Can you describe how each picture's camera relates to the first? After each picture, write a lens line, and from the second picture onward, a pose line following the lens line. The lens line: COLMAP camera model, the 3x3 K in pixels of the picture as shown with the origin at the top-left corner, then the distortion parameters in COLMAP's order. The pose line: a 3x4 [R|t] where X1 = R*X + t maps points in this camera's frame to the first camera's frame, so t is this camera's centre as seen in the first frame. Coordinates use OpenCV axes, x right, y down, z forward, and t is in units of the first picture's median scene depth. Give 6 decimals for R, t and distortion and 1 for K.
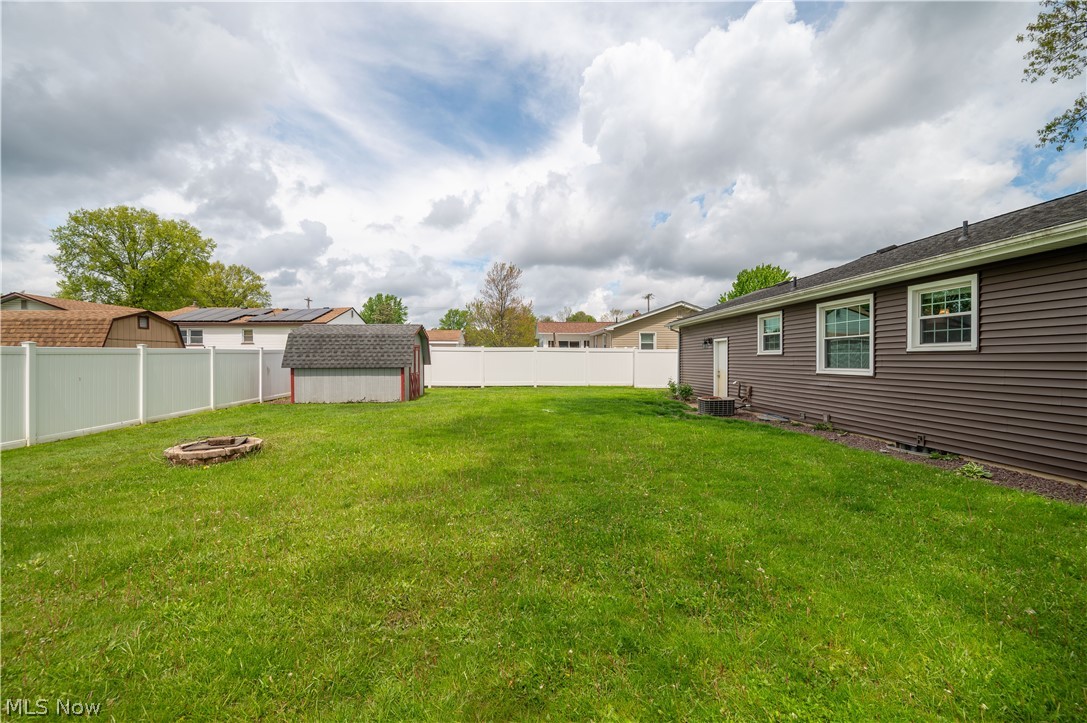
lens RADIAL K [[427.4, 0, 541.1], [0, 427.4, 361.9], [0, 0, 1]] dist [0.000383, -0.000568]
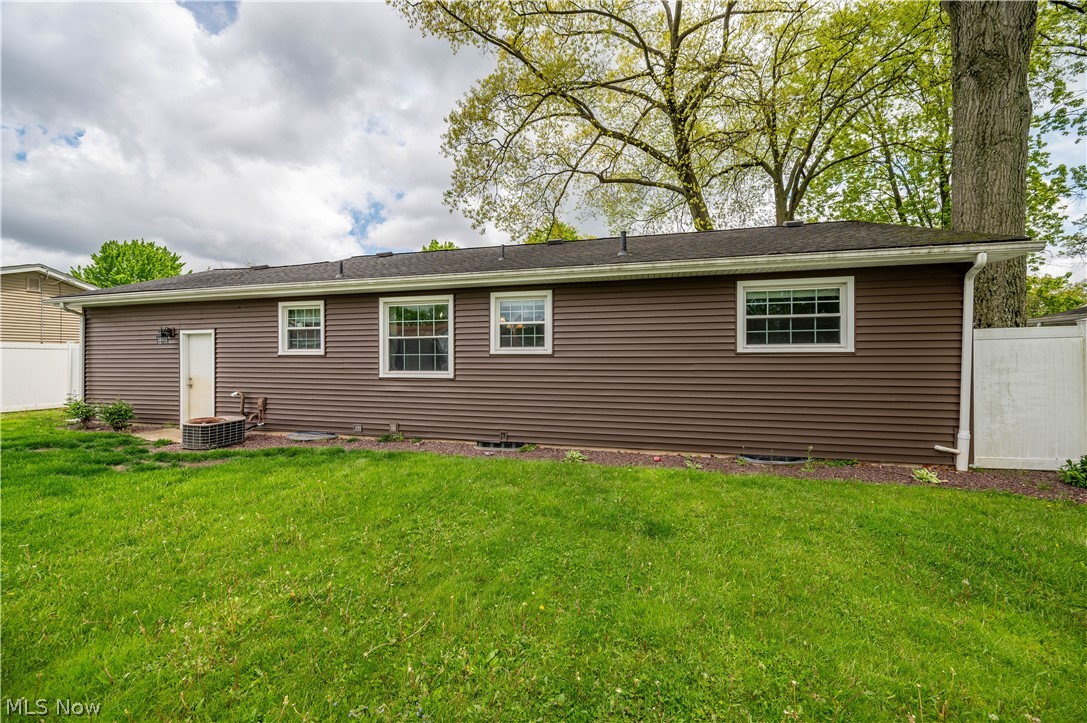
lens RADIAL K [[405.0, 0, 540.9], [0, 405.0, 365.4], [0, 0, 1]] dist [-0.002368, -0.000163]
pose [[0.294277, -0.001465, 0.955719, -0.054911], [0.001422, 0.999998, 0.001095, 0.002362], [-0.955719, 0.001037, 0.294278, 0.519543]]
